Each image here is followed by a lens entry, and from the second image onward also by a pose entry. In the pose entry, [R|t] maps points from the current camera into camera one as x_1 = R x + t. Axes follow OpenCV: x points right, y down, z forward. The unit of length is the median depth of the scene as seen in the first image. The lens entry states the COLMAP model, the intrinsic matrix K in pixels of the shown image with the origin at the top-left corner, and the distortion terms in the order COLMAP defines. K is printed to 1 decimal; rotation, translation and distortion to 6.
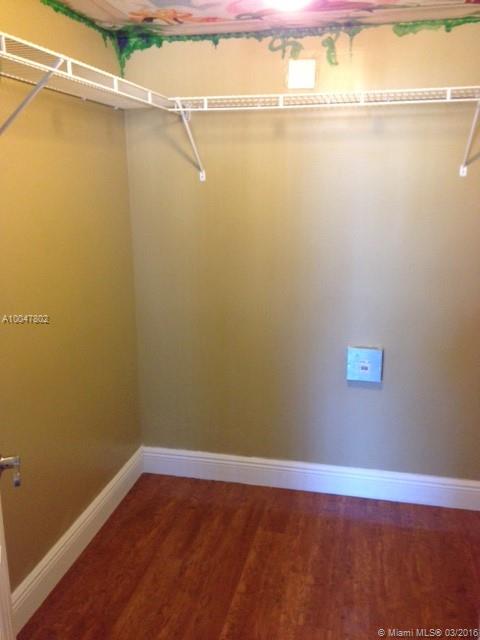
lens RADIAL K [[589.0, 0, 236.2], [0, 589.0, 329.7], [0, 0, 1]] dist [0.199712, -0.292063]
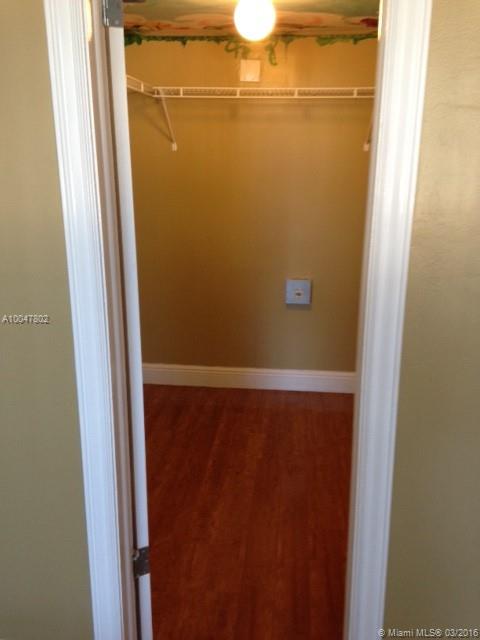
lens RADIAL K [[589.0, 0, 236.2], [0, 589.0, 329.7], [0, 0, 1]] dist [0.199712, -0.292063]
pose [[0.991580, -0.023912, 0.127269, -0.106926], [0.018074, 0.998739, 0.046831, 0.085854], [-0.128228, -0.044136, 0.990762, -0.346519]]
